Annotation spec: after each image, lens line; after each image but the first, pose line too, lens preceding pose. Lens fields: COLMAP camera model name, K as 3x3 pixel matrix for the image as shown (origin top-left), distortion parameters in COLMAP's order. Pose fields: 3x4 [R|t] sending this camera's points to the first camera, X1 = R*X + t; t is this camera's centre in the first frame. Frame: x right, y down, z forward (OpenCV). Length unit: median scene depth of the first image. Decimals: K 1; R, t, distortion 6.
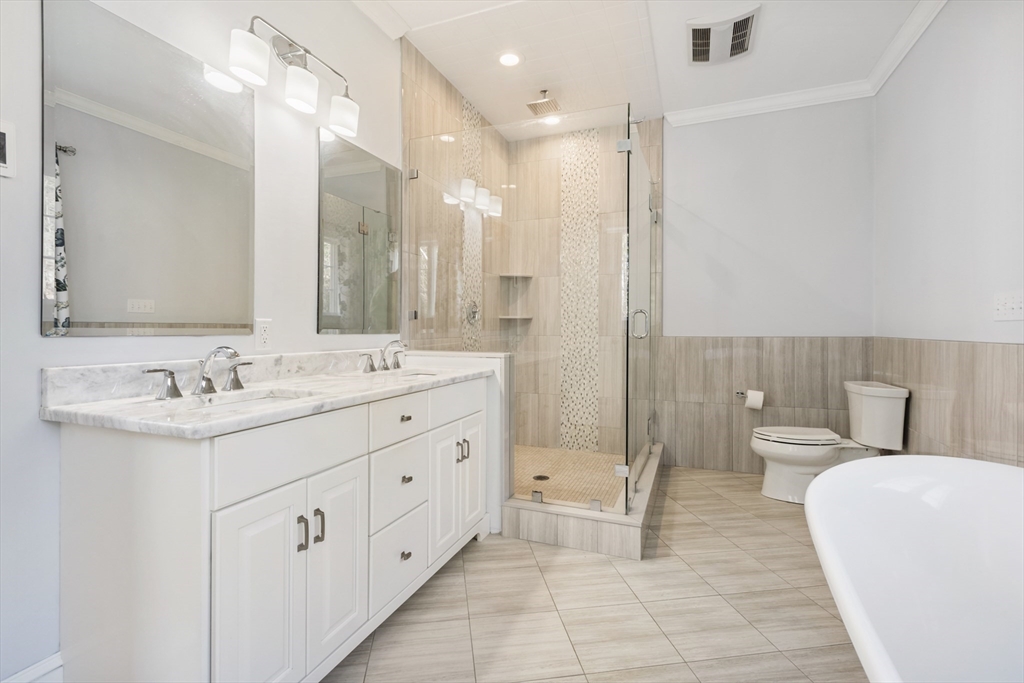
lens RADIAL K [[471.6, 0, 507.5], [0, 471.6, 330.7], [0, 0, 1]] dist [0.004215, 0.000352]
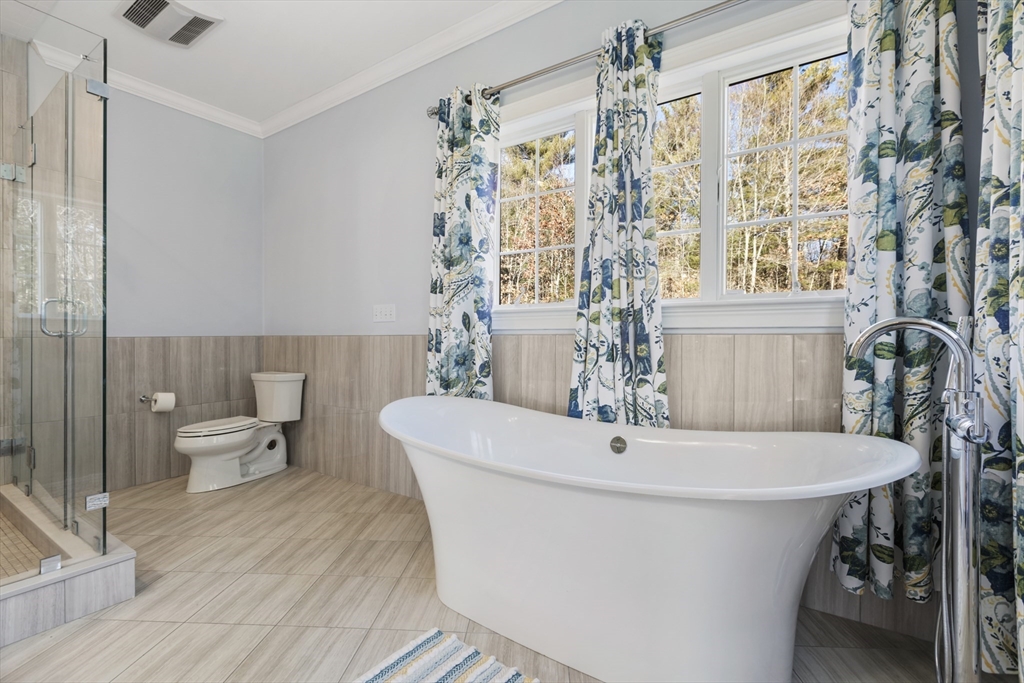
lens RADIAL K [[471.6, 0, 510.7], [0, 471.6, 339.8], [0, 0, 1]] dist [0.004215, 0.000352]
pose [[0.202664, -0.006154, 0.979229, -0.333185], [0.006420, 0.999967, 0.004956, 0.024103], [-0.979227, 0.005282, 0.202697, 0.141867]]
